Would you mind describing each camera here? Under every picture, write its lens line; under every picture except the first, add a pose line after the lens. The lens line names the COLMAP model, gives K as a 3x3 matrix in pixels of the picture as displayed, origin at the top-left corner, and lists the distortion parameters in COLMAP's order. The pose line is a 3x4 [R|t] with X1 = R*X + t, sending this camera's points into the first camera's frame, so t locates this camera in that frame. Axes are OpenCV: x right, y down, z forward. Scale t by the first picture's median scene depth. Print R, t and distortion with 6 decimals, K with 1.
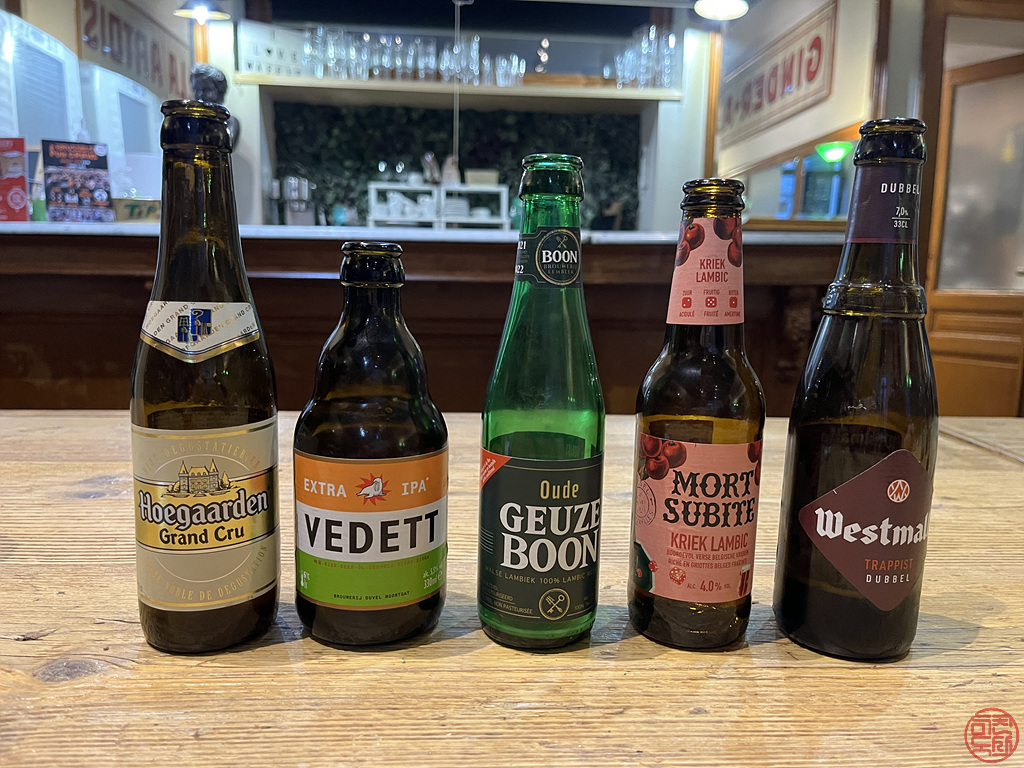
lens RADIAL K [[778.4, 0, 512.0], [0, 778.4, 384.0], [0, 0, 1]] dist [0.071494, -0.105857]
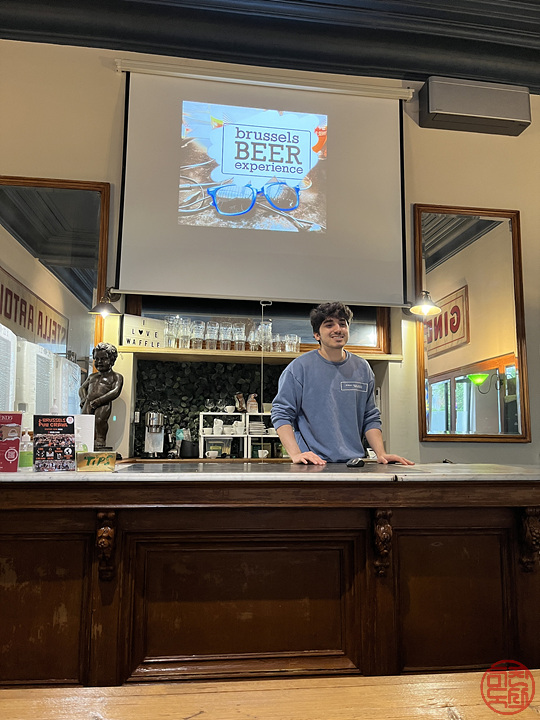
lens RADIAL K [[547.3, 0, 270.0], [0, 547.3, 360.0], [0, 0, 1]] dist [0.071494, -0.105857]
pose [[0.997741, 0.003526, 0.067084, -0.122212], [0.014854, 0.962320, -0.271514, -0.066885], [-0.065514, 0.271897, 0.960094, -0.045425]]
